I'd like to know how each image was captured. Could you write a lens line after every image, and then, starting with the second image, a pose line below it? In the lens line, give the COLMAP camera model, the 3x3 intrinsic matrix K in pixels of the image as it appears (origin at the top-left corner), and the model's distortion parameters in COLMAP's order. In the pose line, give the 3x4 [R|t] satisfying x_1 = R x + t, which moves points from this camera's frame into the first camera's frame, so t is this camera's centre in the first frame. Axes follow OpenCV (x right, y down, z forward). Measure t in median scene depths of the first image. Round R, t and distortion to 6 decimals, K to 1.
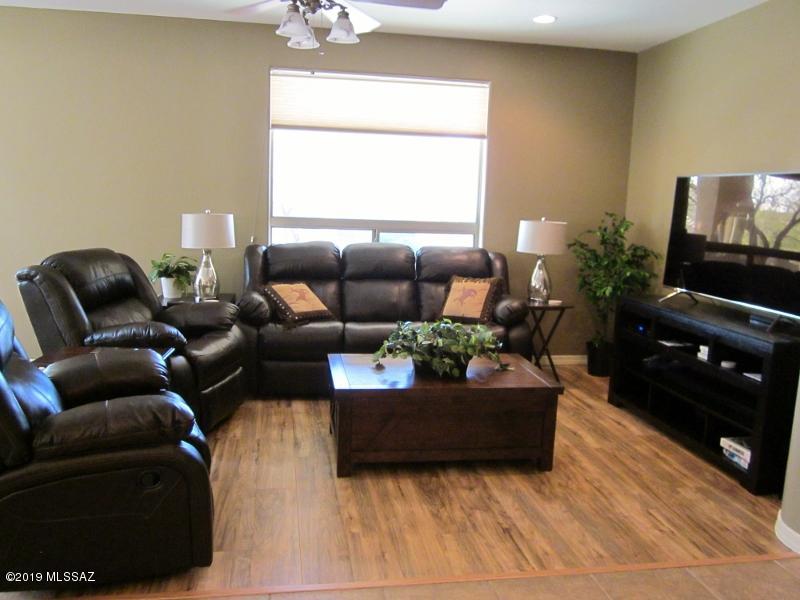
lens RADIAL K [[676.5, 0, 400.0], [0, 676.5, 300.0], [0, 0, 1]] dist [-0.030309, -0.015134]
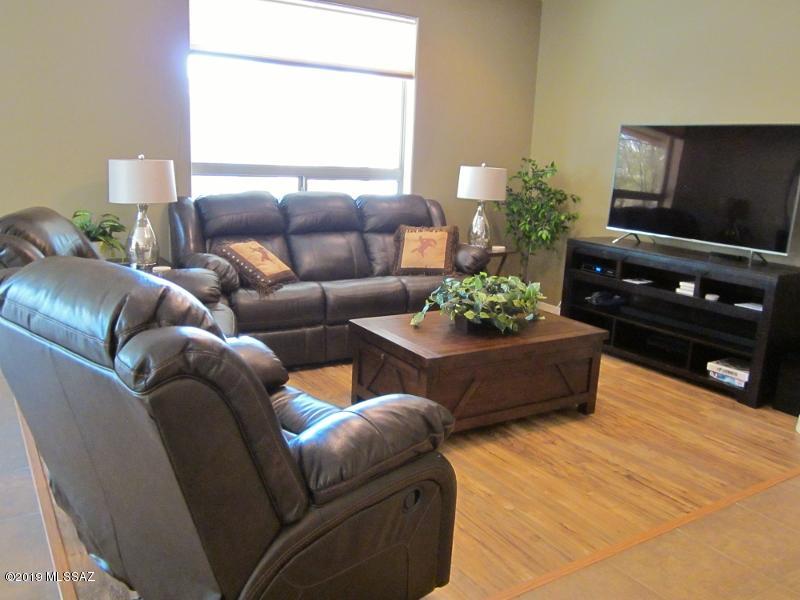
lens RADIAL K [[676.5, 0, 400.0], [0, 676.5, 300.0], [0, 0, 1]] dist [-0.030309, -0.015134]
pose [[0.919194, -0.079807, 0.385634, -0.329804], [0.047153, 0.994509, 0.093421, -0.022457], [-0.390972, -0.067688, 0.917910, 0.136000]]
